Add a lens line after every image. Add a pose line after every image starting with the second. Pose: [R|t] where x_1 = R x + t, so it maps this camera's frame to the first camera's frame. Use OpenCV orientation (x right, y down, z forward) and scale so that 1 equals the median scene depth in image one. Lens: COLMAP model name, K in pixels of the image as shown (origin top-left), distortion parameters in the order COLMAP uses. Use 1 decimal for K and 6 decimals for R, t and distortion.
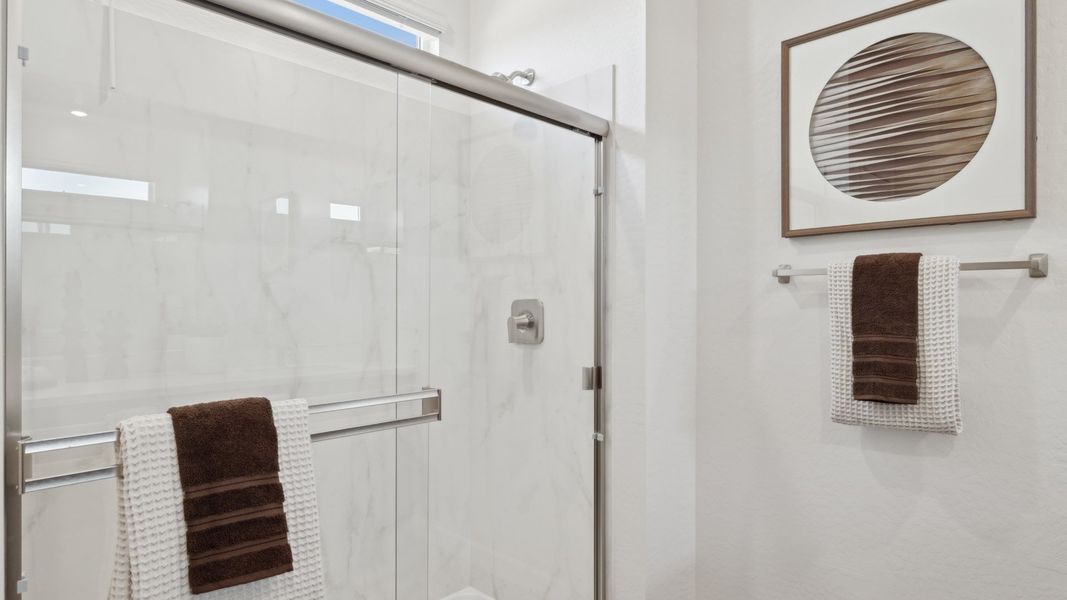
lens RADIAL K [[592.2, 0, 542.3], [0, 592.2, 304.4], [0, 0, 1]] dist [0.004447, 0.000555]
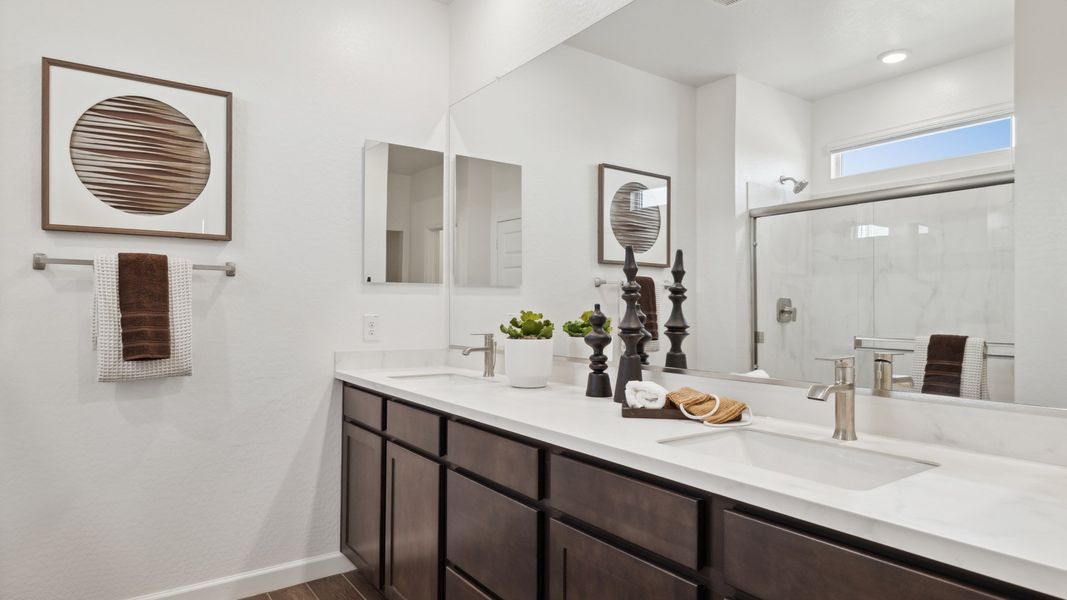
lens RADIAL K [[592.2, 0, 542.3], [0, 592.2, 304.4], [0, 0, 1]] dist [0.004447, 0.000555]
pose [[0.173485, 0.006570, 0.984815, -0.589604], [-0.001558, 0.999978, -0.006396, 0.038781], [-0.984835, -0.000425, 0.173492, -0.149175]]
